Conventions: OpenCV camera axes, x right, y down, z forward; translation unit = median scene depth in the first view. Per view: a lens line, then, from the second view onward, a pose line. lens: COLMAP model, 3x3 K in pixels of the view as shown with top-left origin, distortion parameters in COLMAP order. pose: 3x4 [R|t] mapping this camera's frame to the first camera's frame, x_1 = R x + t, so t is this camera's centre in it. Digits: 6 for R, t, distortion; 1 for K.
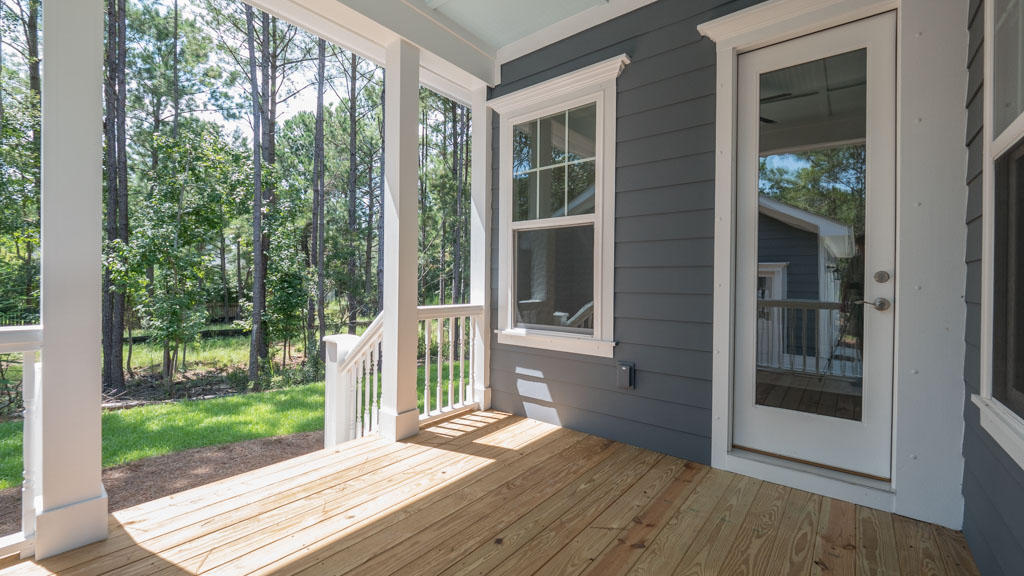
lens RADIAL K [[407.5, 0, 502.2], [0, 407.5, 286.5], [0, 0, 1]] dist [-0.011788, 0.000792]
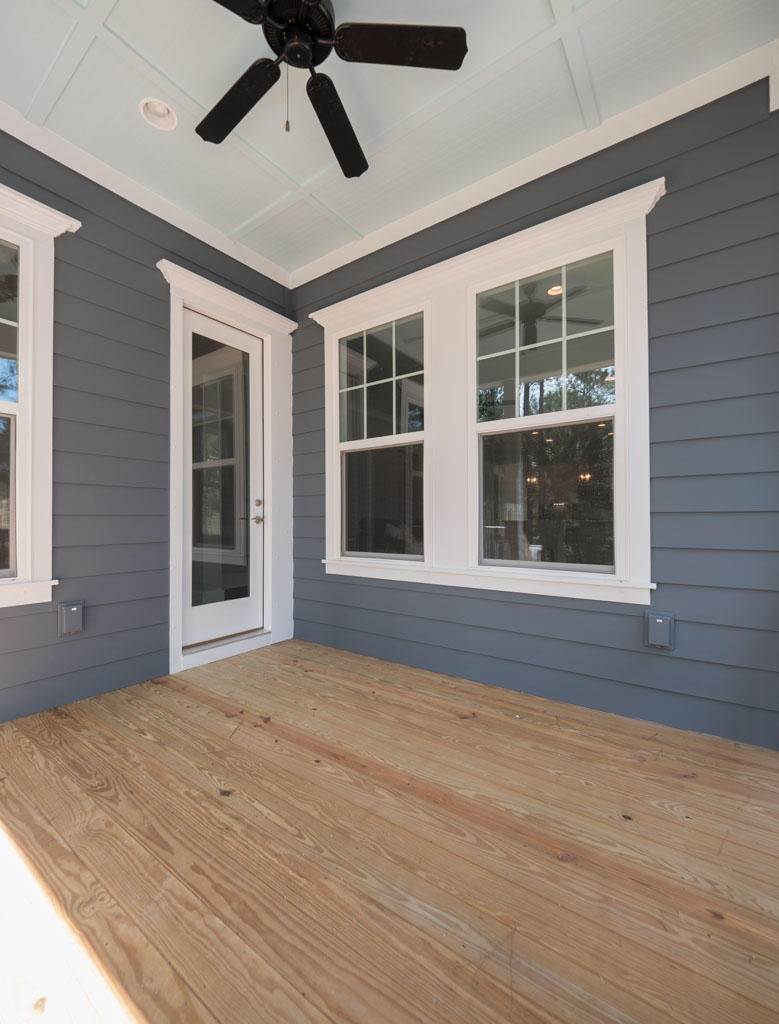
lens RADIAL K [[428.8, 0, 383.6], [0, 428.8, 513.4], [0, 0, 1]] dist [-0.004109, -0.000229]
pose [[-0.037795, -0.004385, 0.999276, -0.783472], [0.004249, 0.999981, 0.004549, 0.014032], [-0.999276, 0.004418, -0.037776, 0.569892]]
